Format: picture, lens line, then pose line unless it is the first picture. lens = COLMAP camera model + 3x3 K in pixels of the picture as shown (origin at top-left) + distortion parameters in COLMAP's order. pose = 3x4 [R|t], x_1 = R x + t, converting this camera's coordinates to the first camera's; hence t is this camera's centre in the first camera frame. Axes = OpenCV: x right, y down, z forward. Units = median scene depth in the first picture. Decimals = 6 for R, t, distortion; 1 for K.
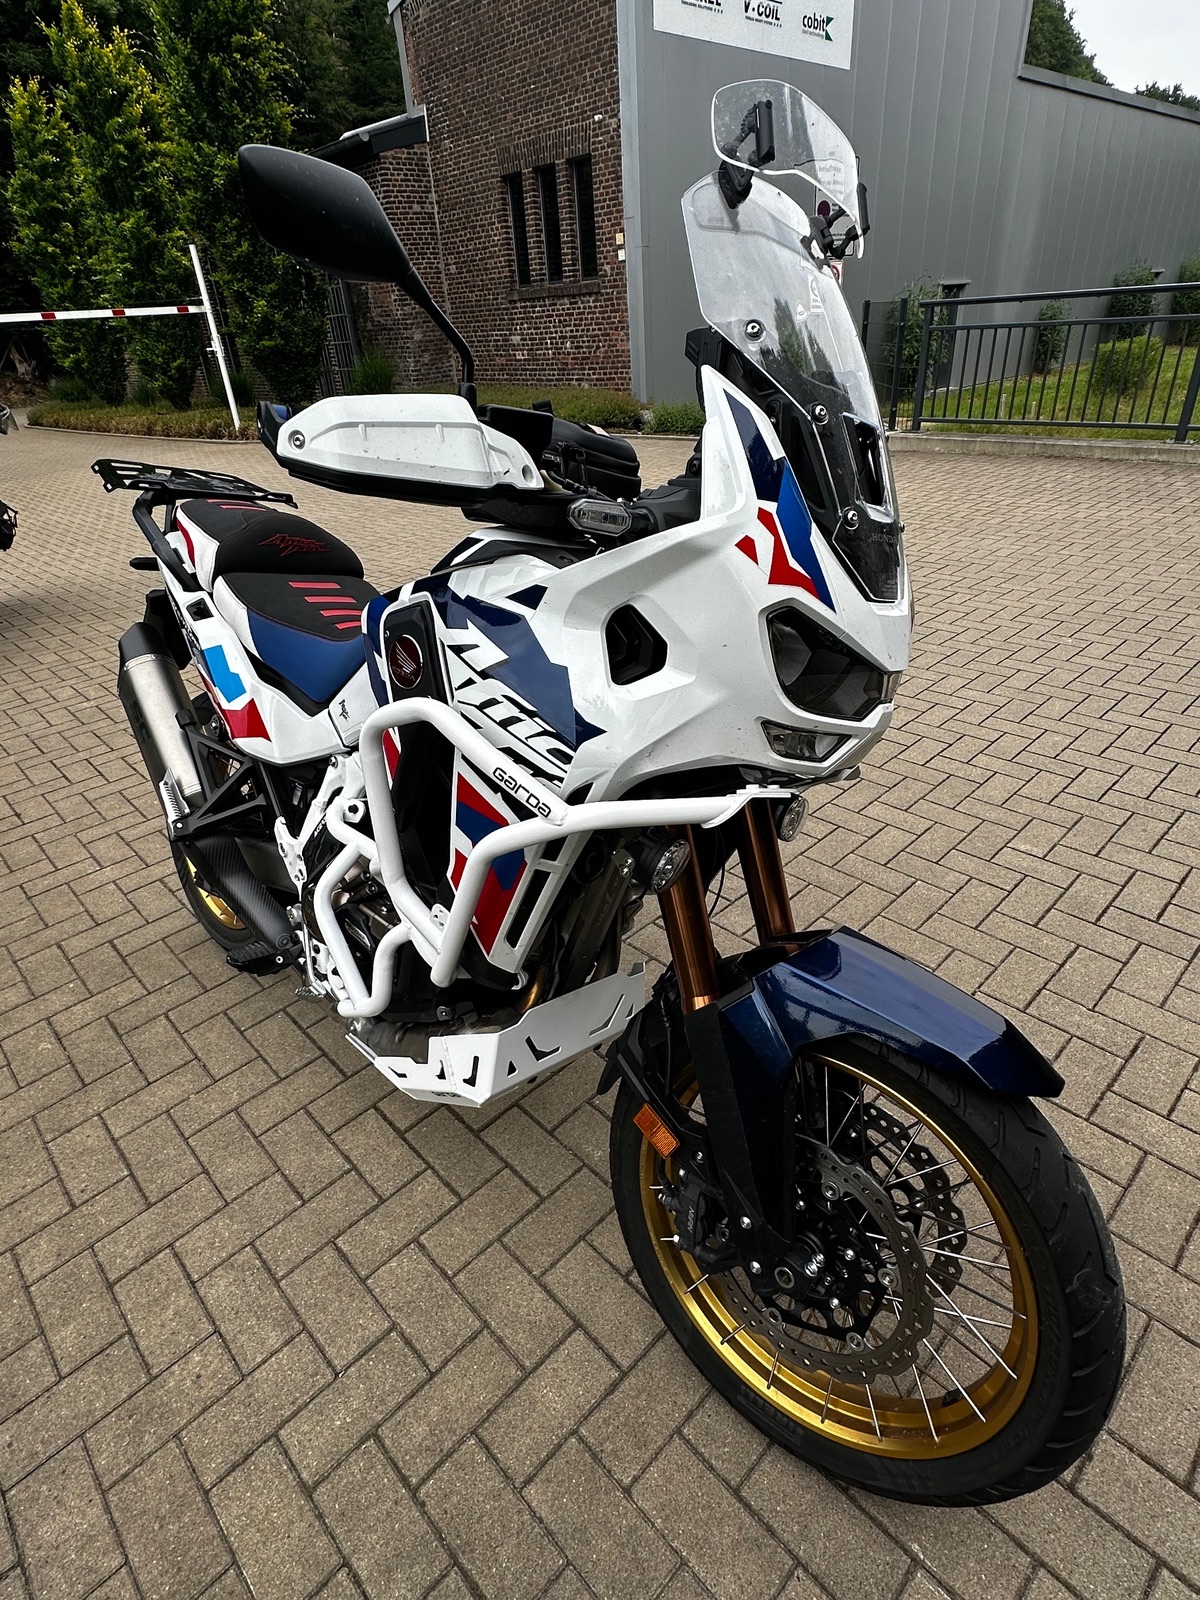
lens RADIAL K [[842.1, 0, 599.4], [0, 842.1, 804.6], [0, 0, 1]] dist [-0.009071, -0.000525]
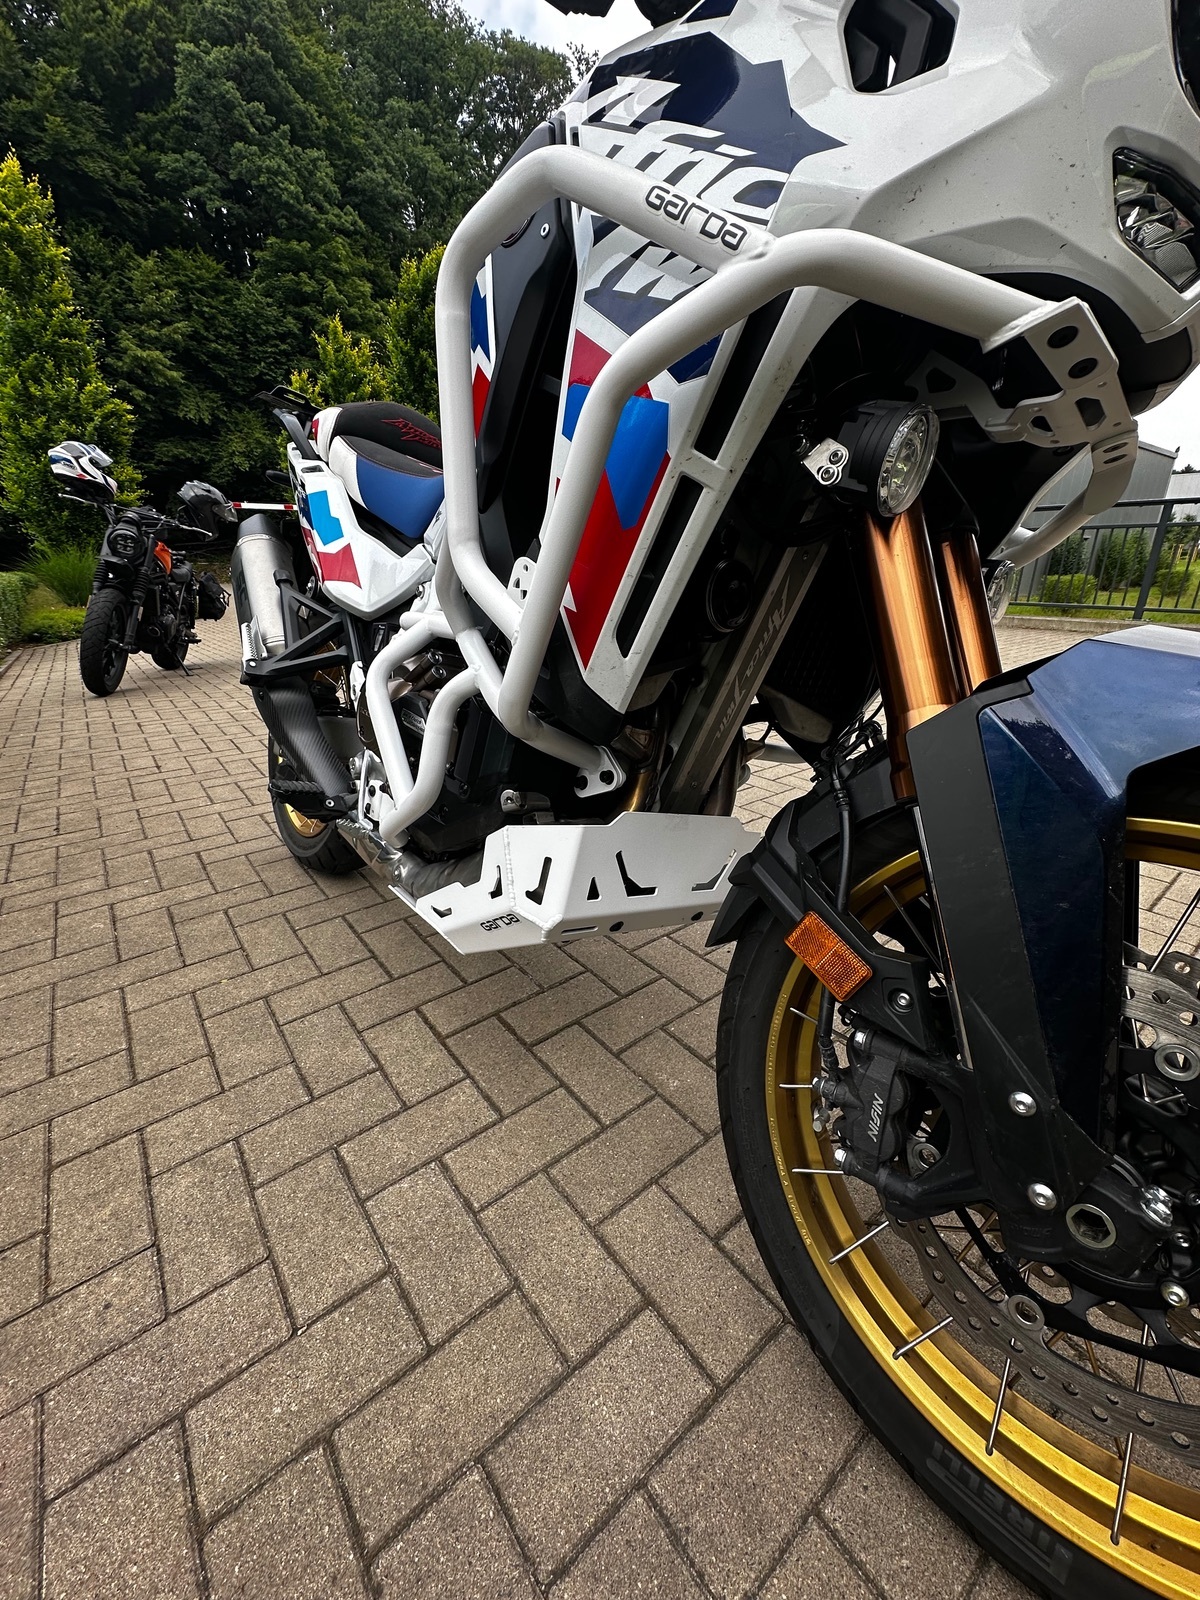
lens RADIAL K [[638.5, 0, 602.0], [0, 638.5, 800.6], [0, 0, 1]] dist [-0.006938, 0.000433]
pose [[0.994064, 0.082935, -0.070422, -0.061353], [-0.092743, 0.984341, -0.149905, 0.300329], [0.056887, 0.155546, 0.986189, 0.423765]]
